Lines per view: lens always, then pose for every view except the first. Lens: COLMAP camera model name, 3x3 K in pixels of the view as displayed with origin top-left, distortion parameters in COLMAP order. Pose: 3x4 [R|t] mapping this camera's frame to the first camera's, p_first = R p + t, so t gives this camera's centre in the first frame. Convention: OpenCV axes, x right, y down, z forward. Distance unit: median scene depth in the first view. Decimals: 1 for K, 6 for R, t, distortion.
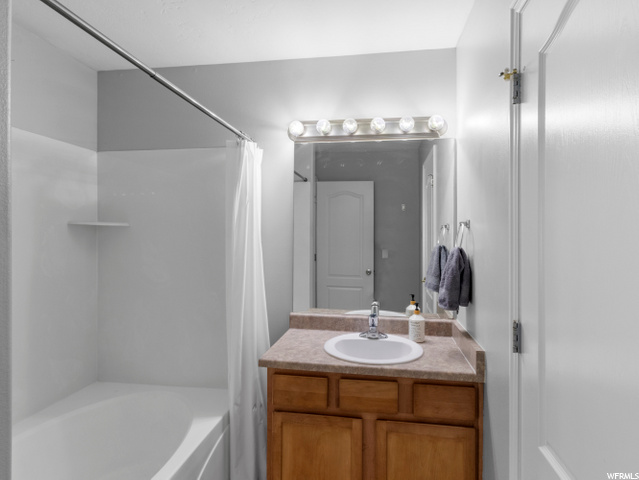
lens RADIAL K [[353.3, 0, 320.2], [0, 353.3, 237.5], [0, 0, 1]] dist [0.008769, -0.000754]
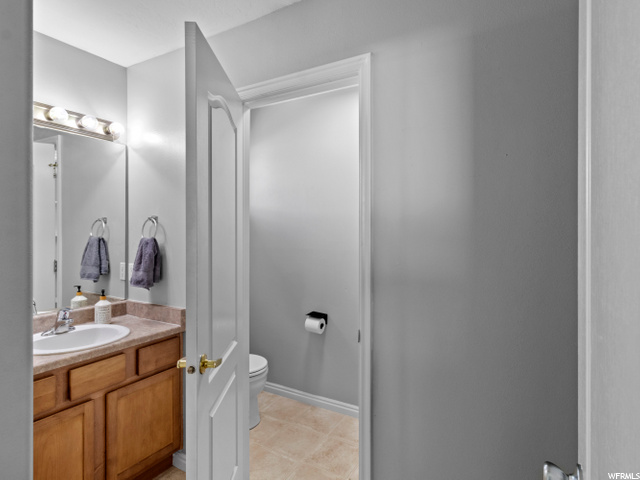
lens RADIAL K [[353.9, 0, 319.7], [0, 353.9, 236.8], [0, 0, 1]] dist [0.008769, -0.000754]
pose [[0.346419, -0.012853, 0.937992, -0.643917], [0.000294, 0.999908, 0.013593, 0.008502], [-0.938080, -0.004433, 0.346391, -0.007942]]
